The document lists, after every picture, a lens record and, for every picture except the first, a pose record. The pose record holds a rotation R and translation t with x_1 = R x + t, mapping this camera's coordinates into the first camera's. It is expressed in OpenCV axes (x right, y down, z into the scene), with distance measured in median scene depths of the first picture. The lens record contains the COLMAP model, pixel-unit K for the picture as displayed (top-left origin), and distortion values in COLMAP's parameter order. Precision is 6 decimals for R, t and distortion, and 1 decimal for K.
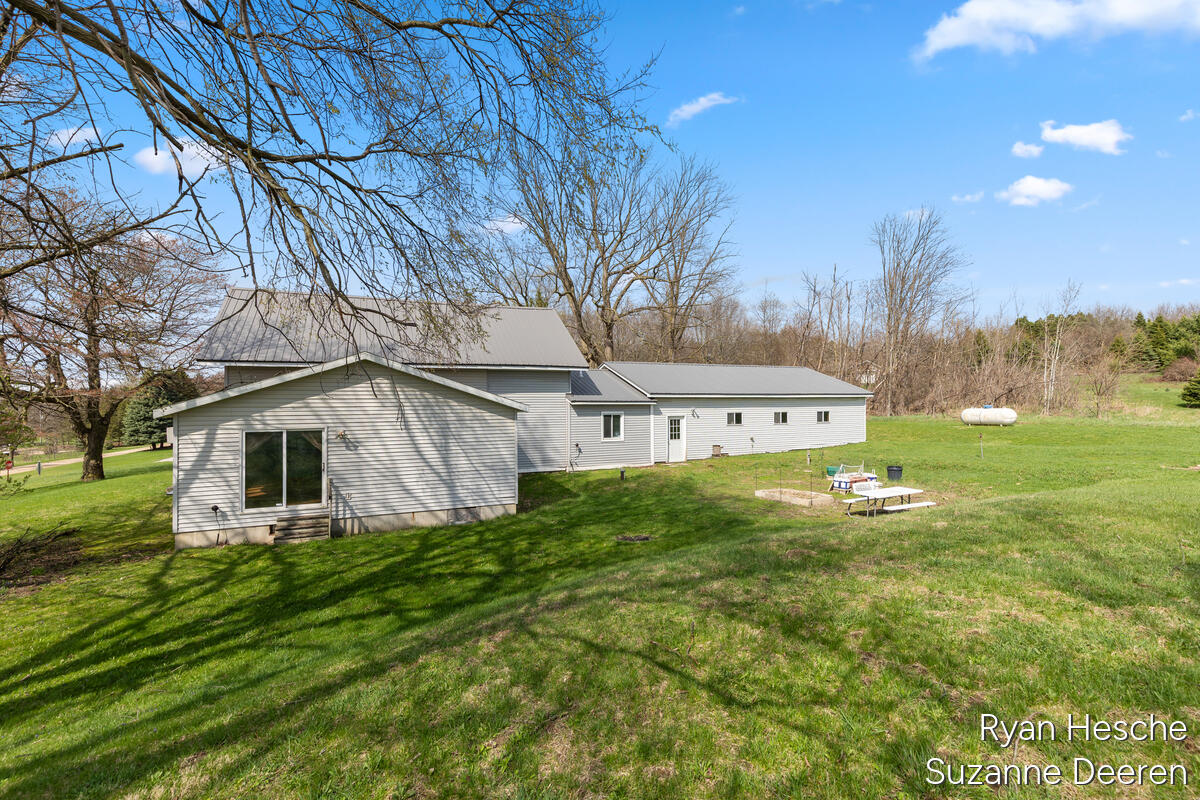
lens RADIAL K [[548.5, 0, 595.5], [0, 548.5, 394.5], [0, 0, 1]] dist [0.017532, 0.000294]
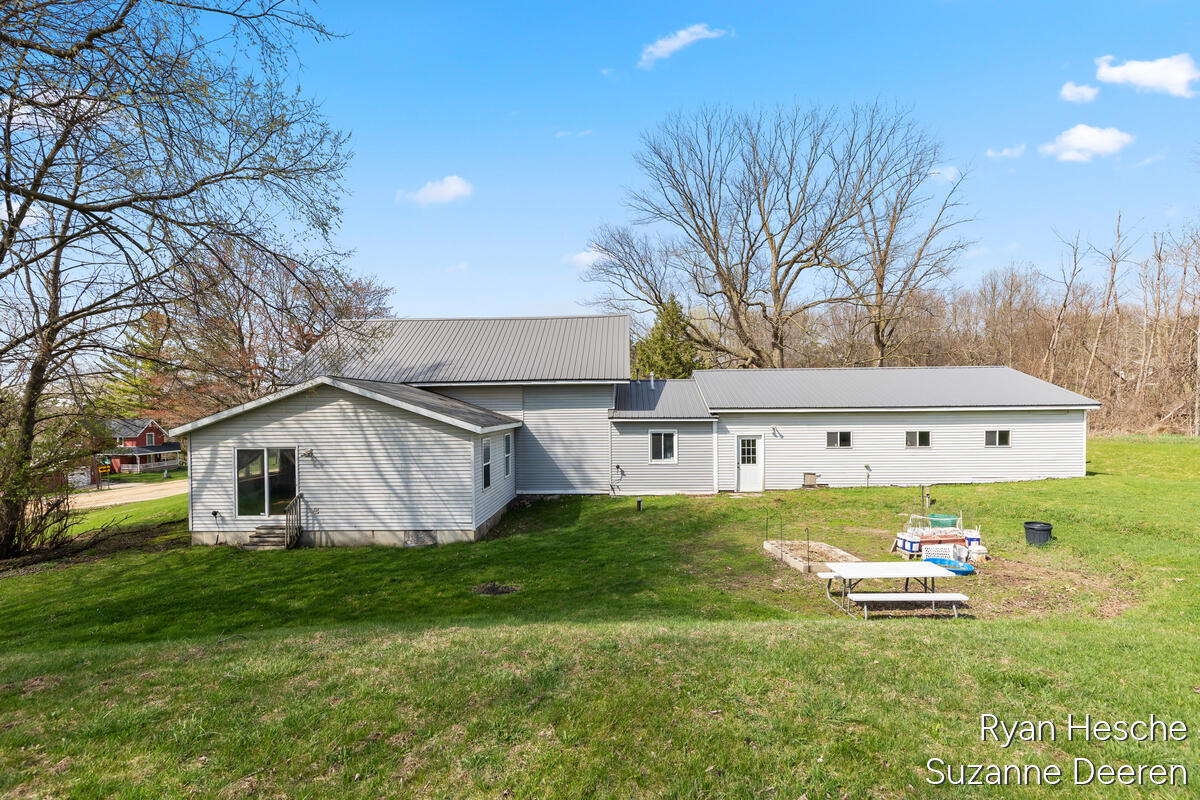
lens RADIAL K [[548.5, 0, 600.6], [0, 548.5, 407.6], [0, 0, 1]] dist [0.017532, 0.000294]
pose [[0.893459, -0.006105, -0.449103, 0.345531], [0.011529, 0.999890, 0.009345, -0.013416], [0.448997, -0.013527, 0.893431, 0.186753]]
